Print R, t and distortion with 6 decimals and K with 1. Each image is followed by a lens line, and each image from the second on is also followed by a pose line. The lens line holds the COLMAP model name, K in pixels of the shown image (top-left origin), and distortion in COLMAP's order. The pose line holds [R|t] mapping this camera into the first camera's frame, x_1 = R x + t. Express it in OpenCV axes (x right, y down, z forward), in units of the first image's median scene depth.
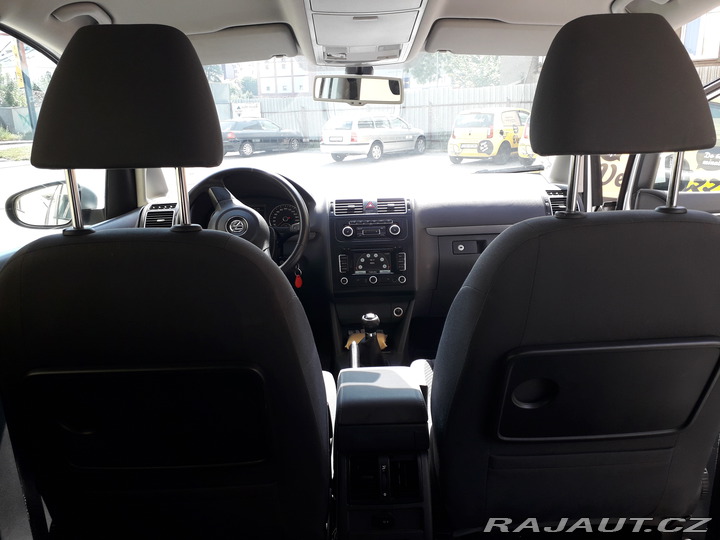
lens RADIAL K [[564.5, 0, 360.0], [0, 564.5, 270.0], [0, 0, 1]] dist [-0.037080, -0.003597]
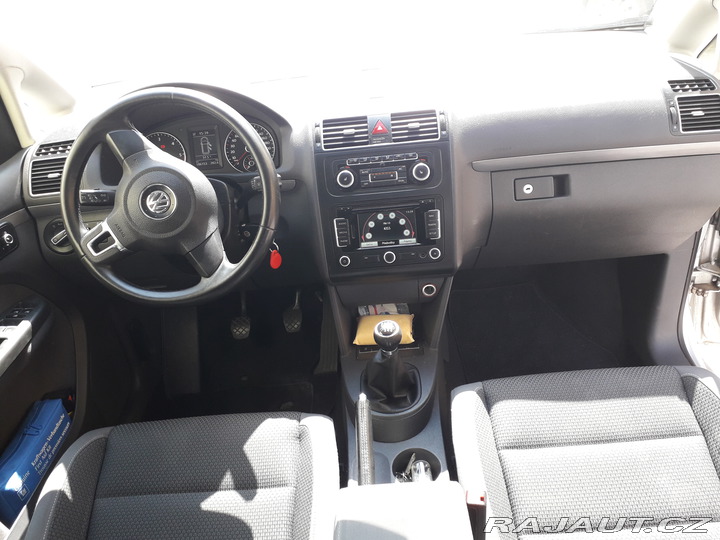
lens RADIAL K [[564.5, 0, 360.0], [0, 564.5, 270.0], [0, 0, 1]] dist [-0.037080, -0.003597]
pose [[0.997355, -0.044917, -0.057151, 0.025210], [0.062043, 0.935686, 0.347337, -0.188347], [0.037874, -0.349964, 0.935997, 0.384198]]
